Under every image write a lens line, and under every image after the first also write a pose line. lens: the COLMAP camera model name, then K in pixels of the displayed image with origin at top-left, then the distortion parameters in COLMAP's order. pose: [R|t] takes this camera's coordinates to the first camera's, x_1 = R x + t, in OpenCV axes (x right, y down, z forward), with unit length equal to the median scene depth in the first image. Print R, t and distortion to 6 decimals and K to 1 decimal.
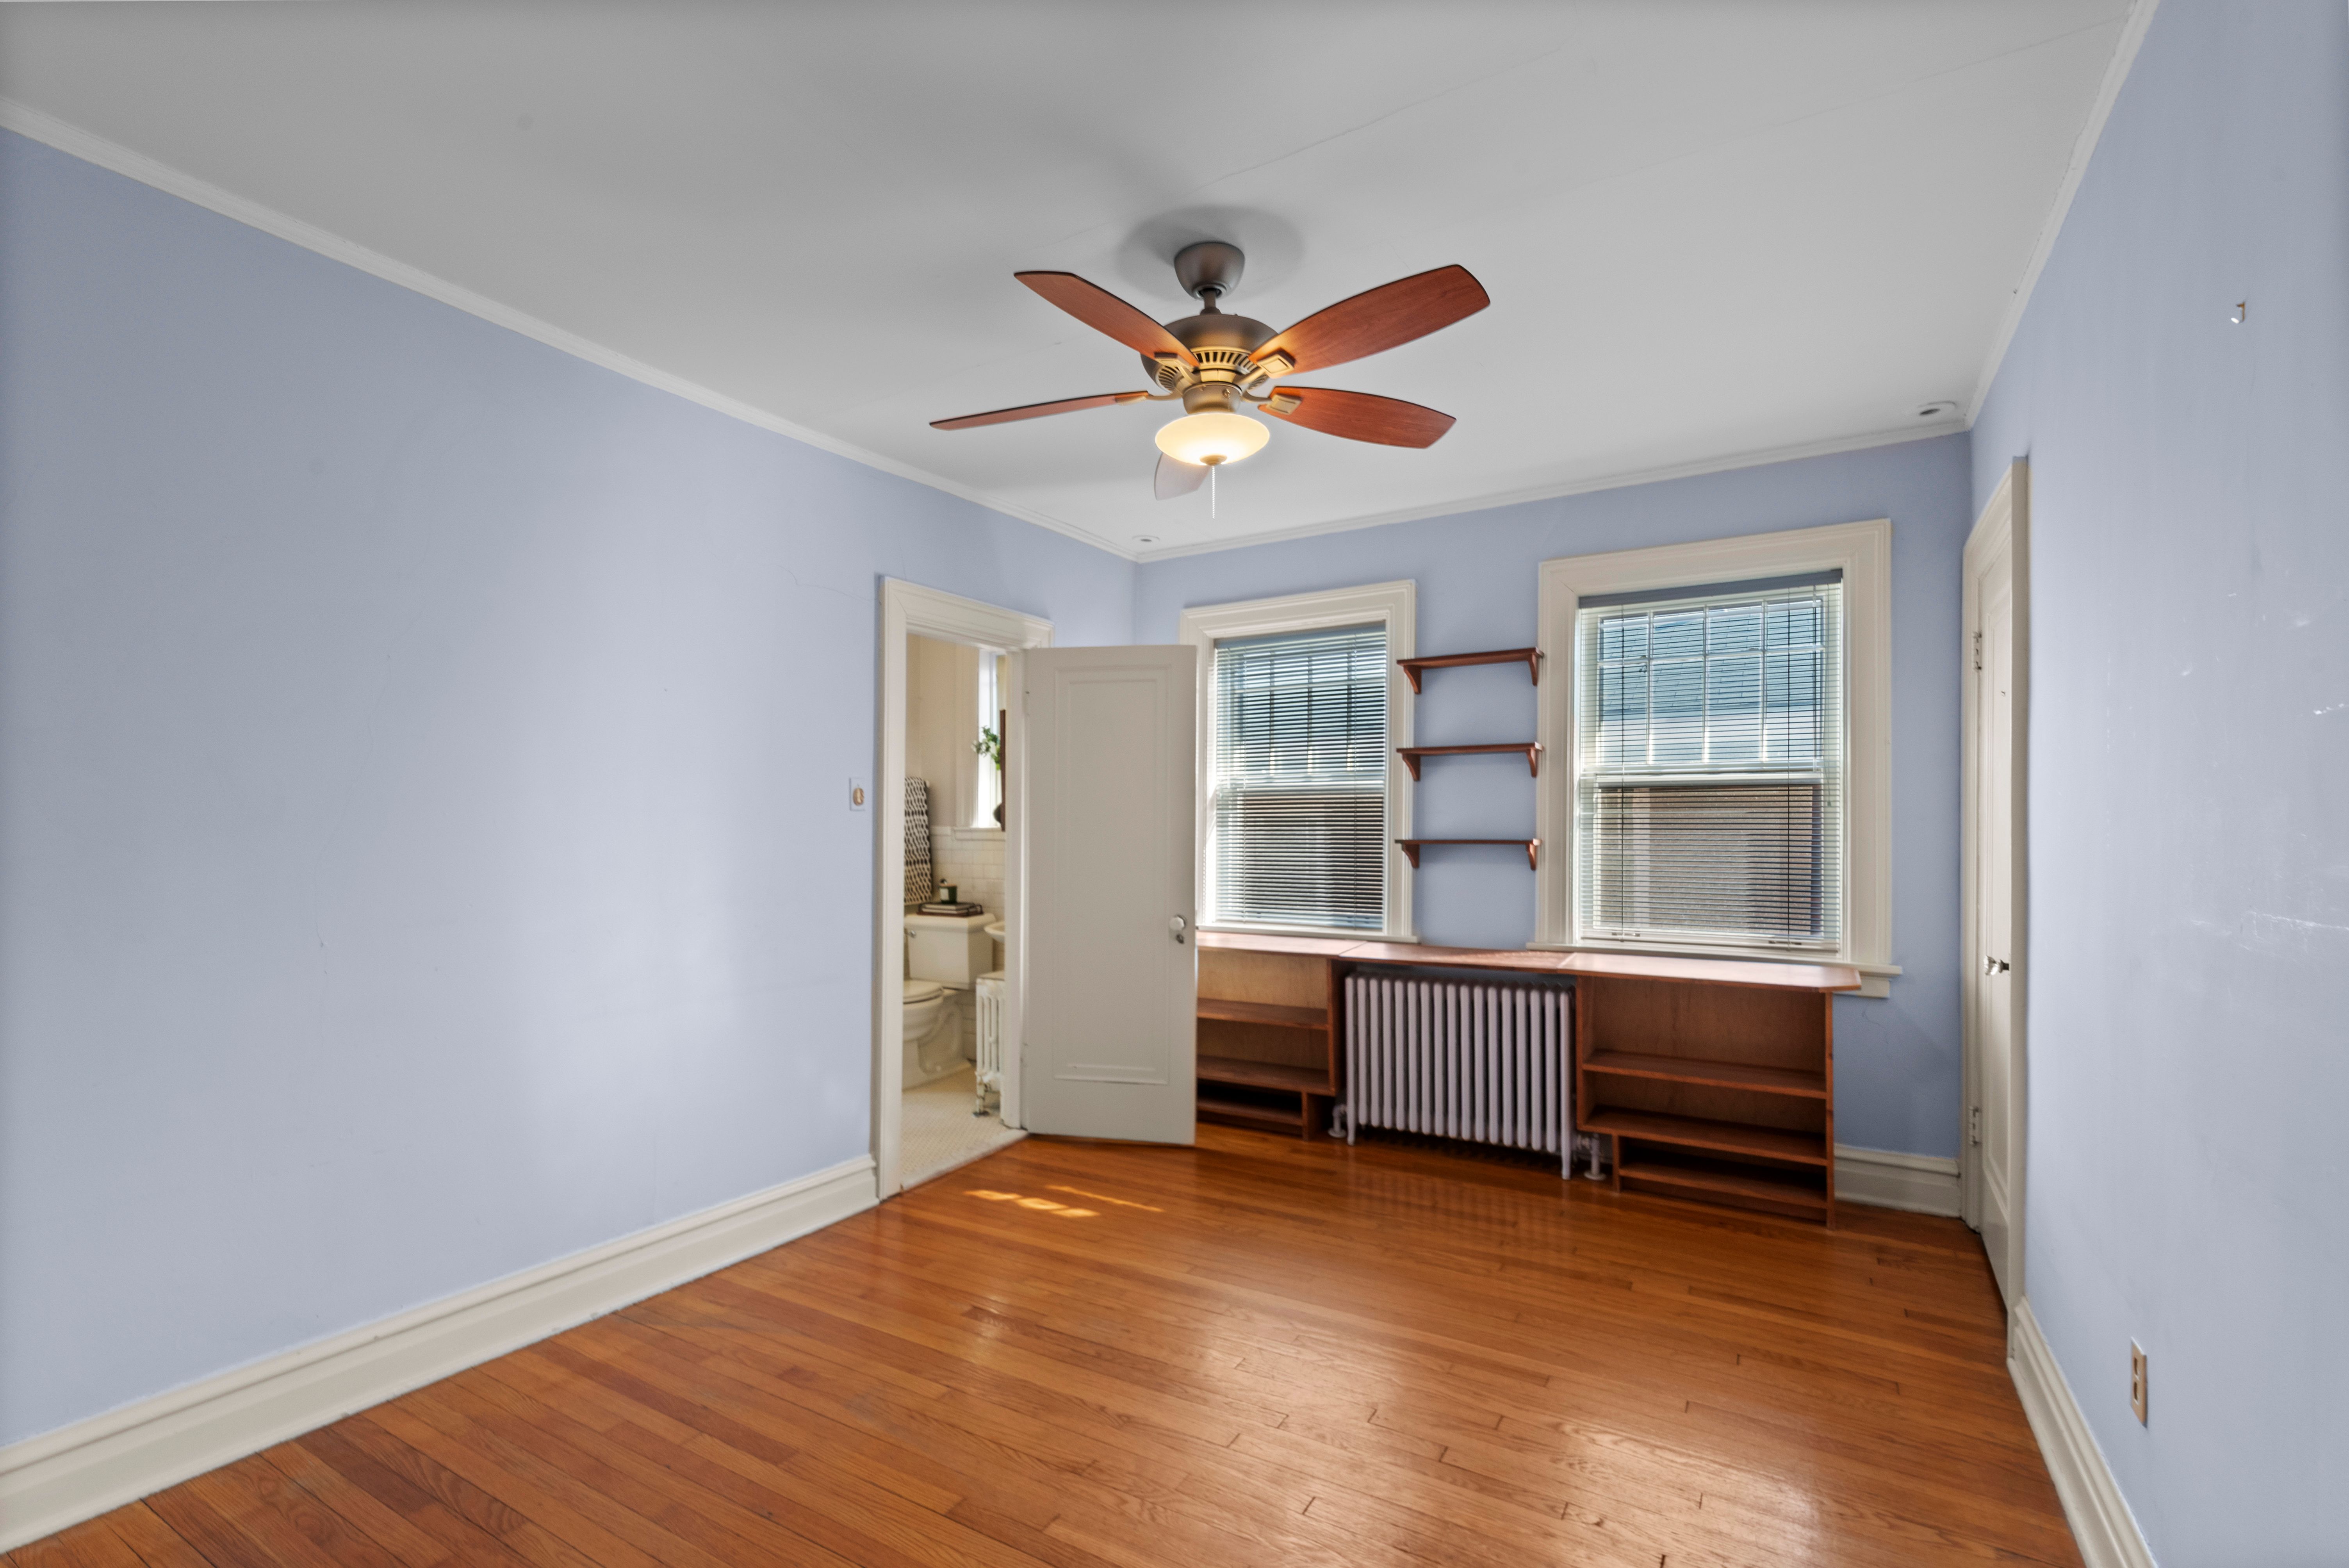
lens RADIAL K [[1021.9, 0, 1173.2], [0, 1021.9, 833.4], [0, 0, 1]] dist [0.001527, -0.001166]
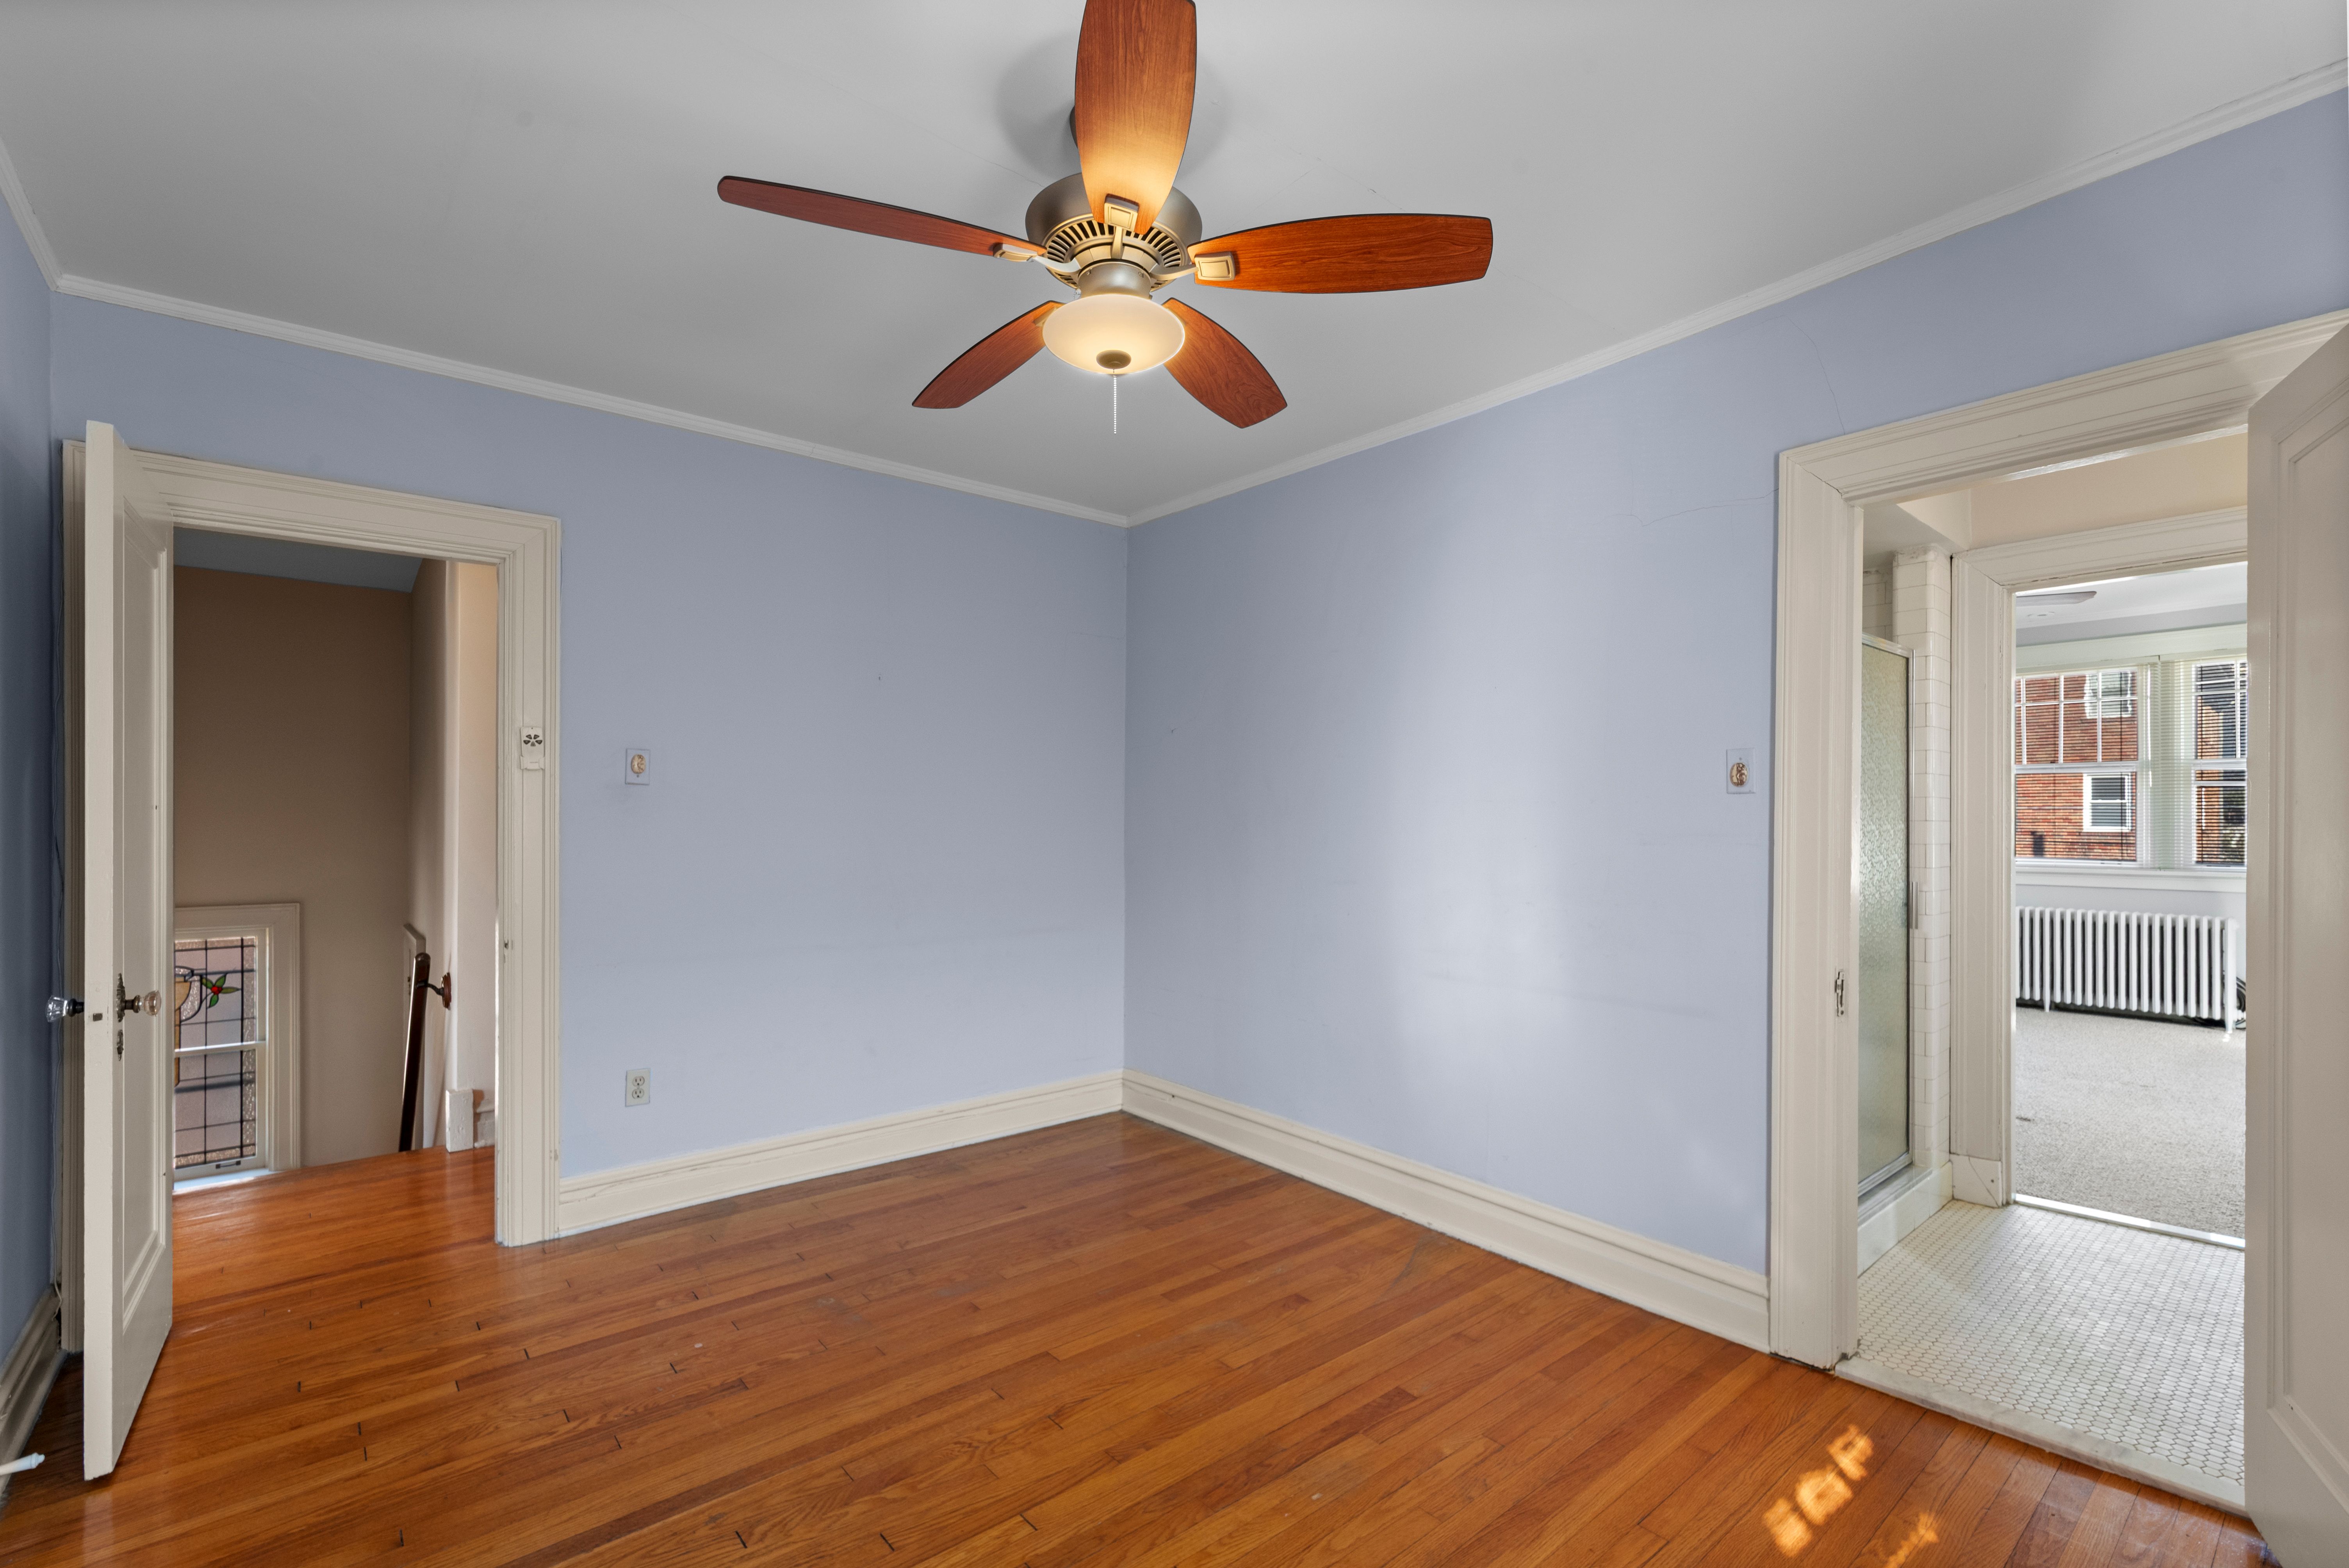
lens RADIAL K [[1021.9, 0, 1196.8], [0, 1021.9, 823.0], [0, 0, 1]] dist [0.001527, -0.001166]
pose [[-0.327230, 0.001932, -0.944943, 0.705054], [0.001216, 0.999998, 0.001623, -0.005164], [0.944944, -0.000618, -0.327232, 1.204492]]
